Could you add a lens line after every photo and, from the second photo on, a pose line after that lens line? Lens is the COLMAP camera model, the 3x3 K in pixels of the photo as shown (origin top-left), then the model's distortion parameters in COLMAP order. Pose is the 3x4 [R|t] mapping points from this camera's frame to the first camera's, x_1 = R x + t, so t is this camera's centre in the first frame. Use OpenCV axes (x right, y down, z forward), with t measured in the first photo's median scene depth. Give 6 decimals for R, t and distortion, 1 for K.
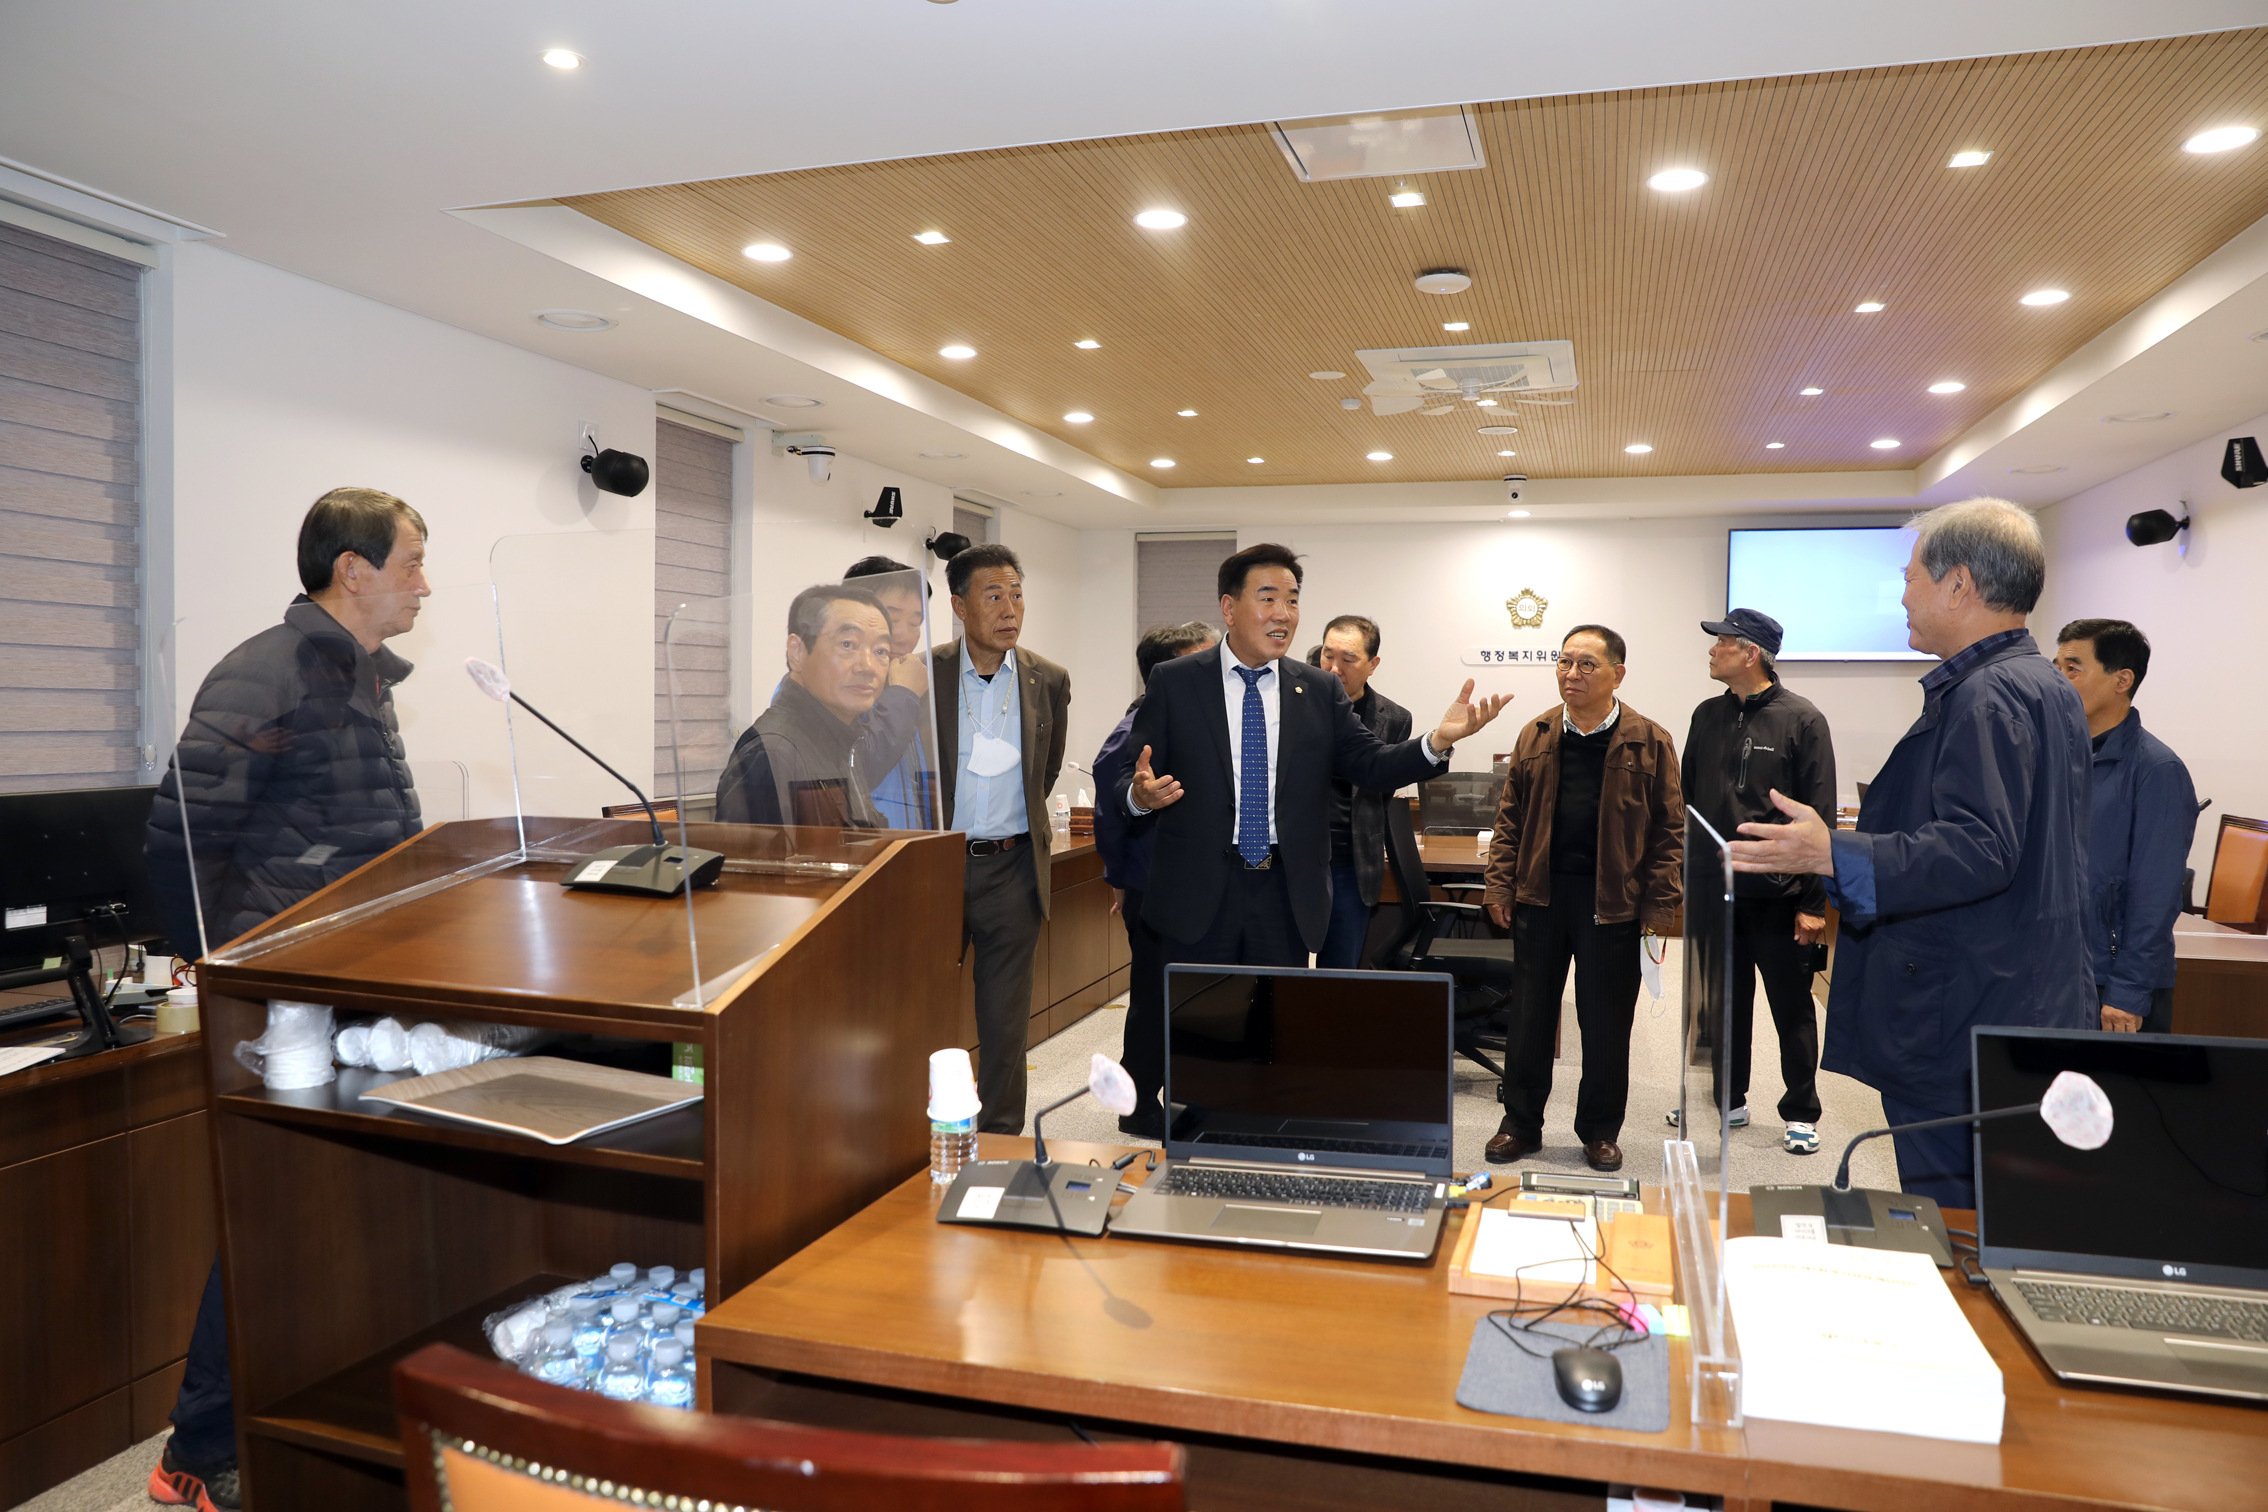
lens RADIAL K [[1562.5, 0, 1143.7], [0, 1562.5, 752.7], [0, 0, 1]] dist [-0.022072, 0.012261]
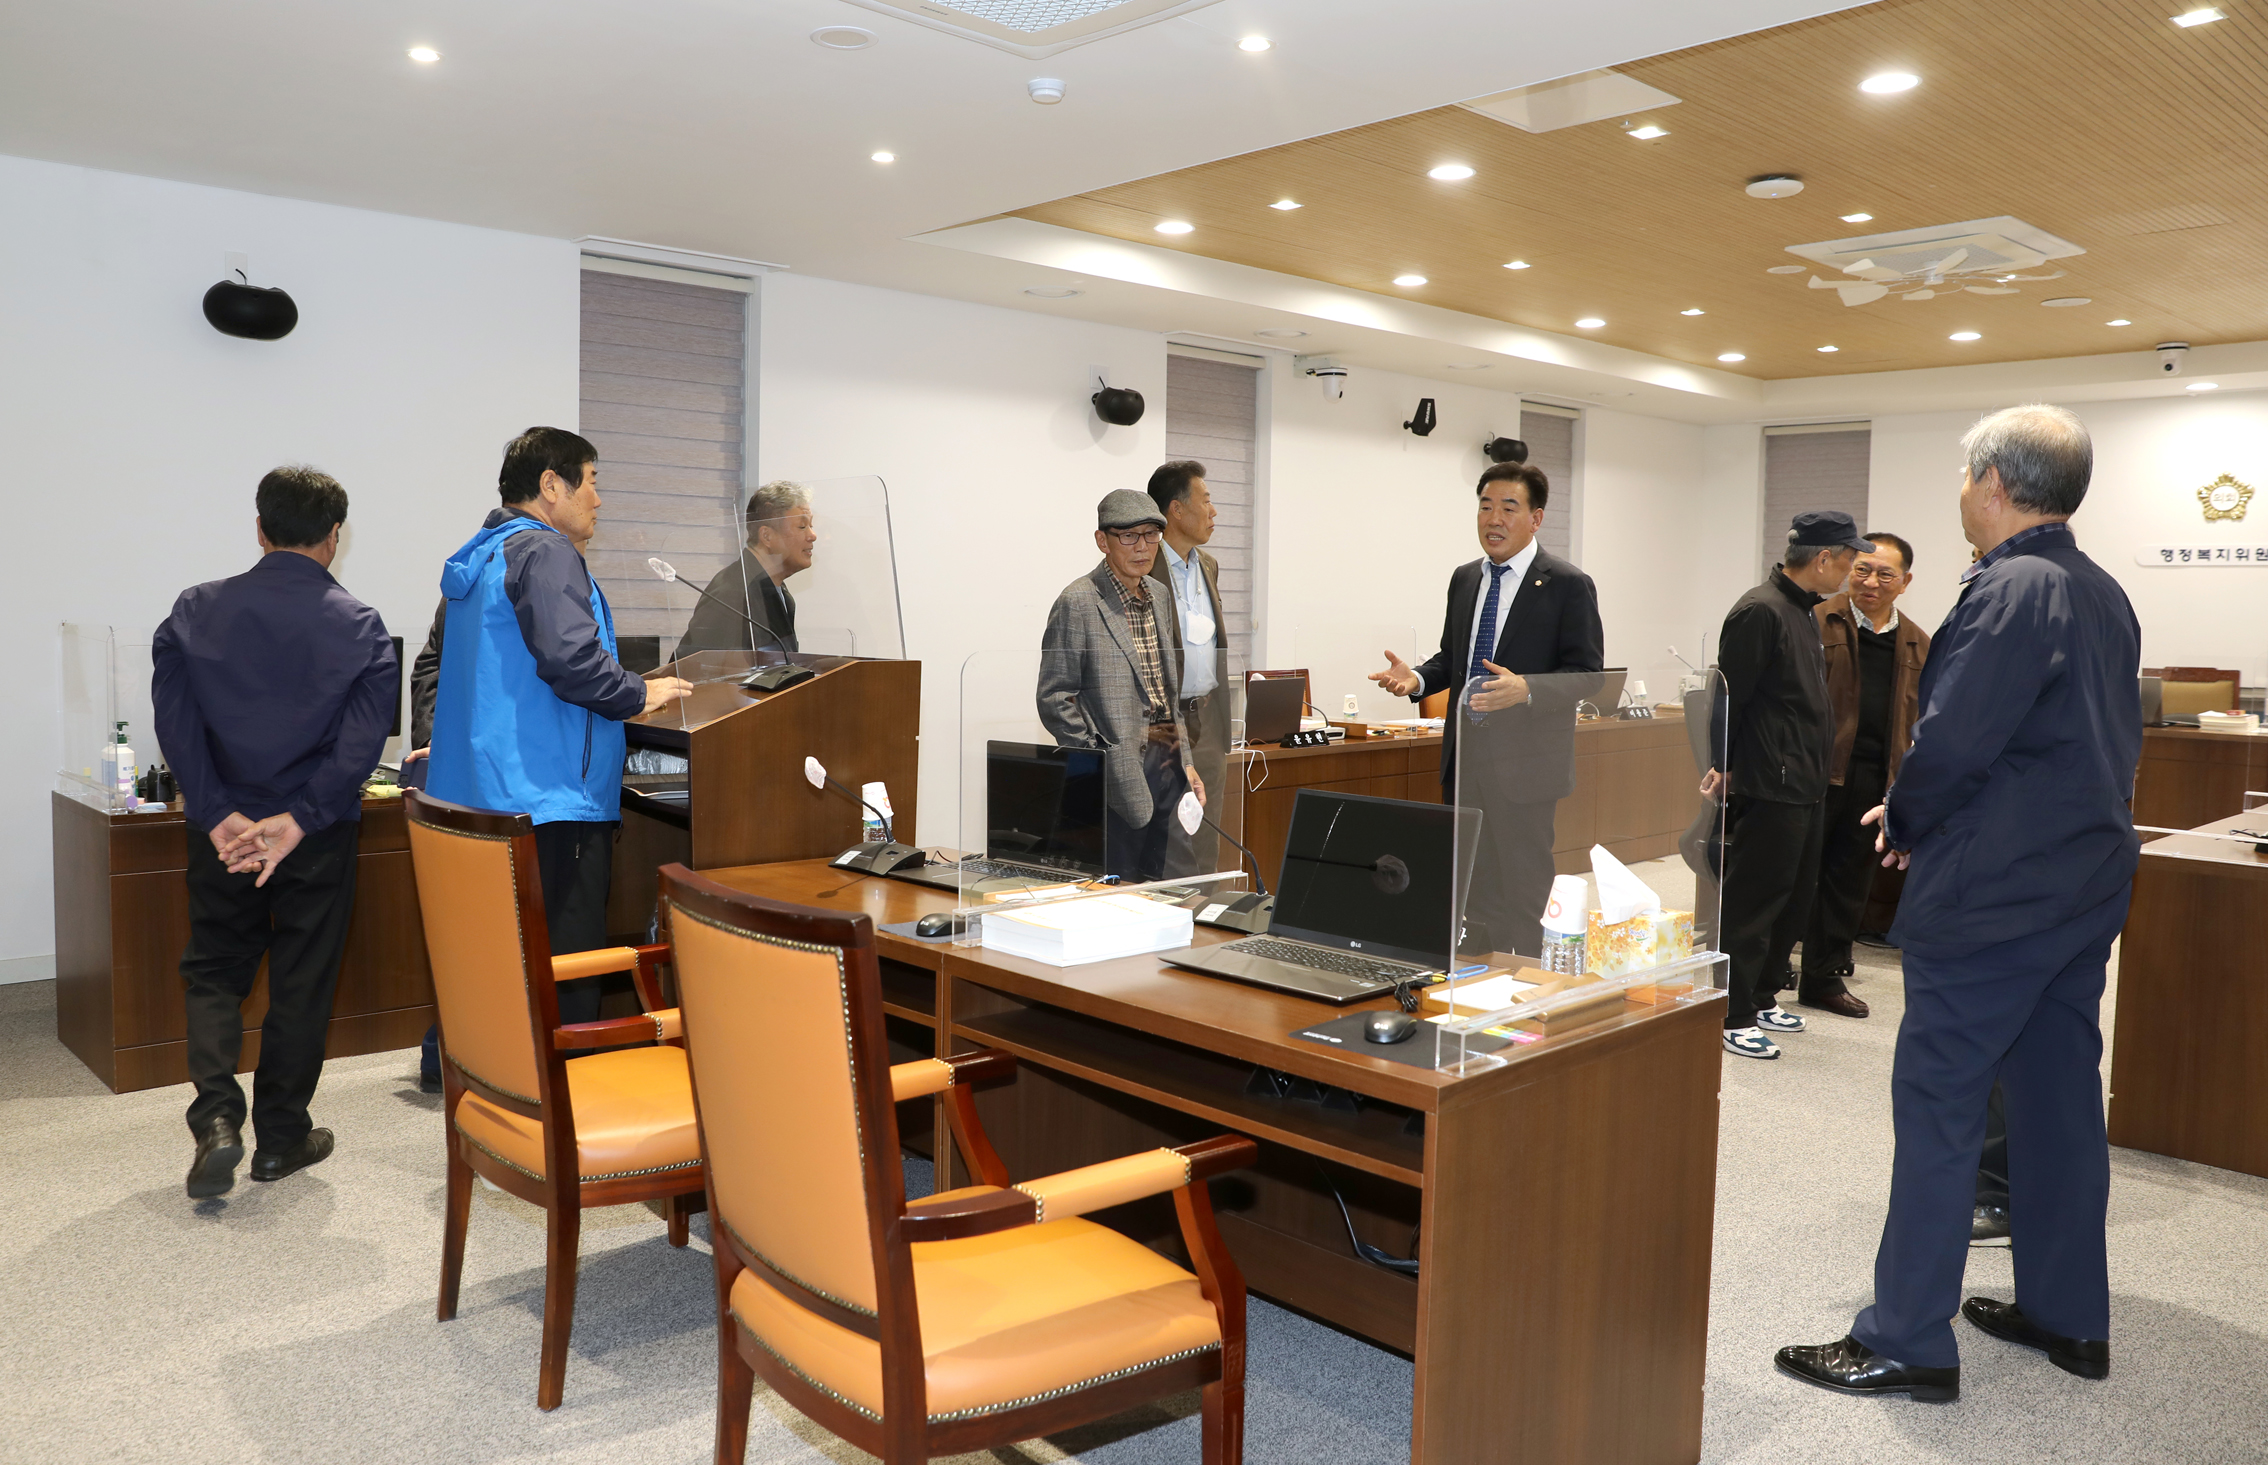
lens RADIAL K [[1700.4, 0, 1130.7], [0, 1700.4, 729.5], [0, 0, 1]] dist [-0.014196, 0.000950]
pose [[0.860805, 0.048813, -0.506589, 0.369840], [-0.029194, 0.998487, 0.046602, 0.012513], [0.508098, -0.025326, 0.860927, -0.163031]]
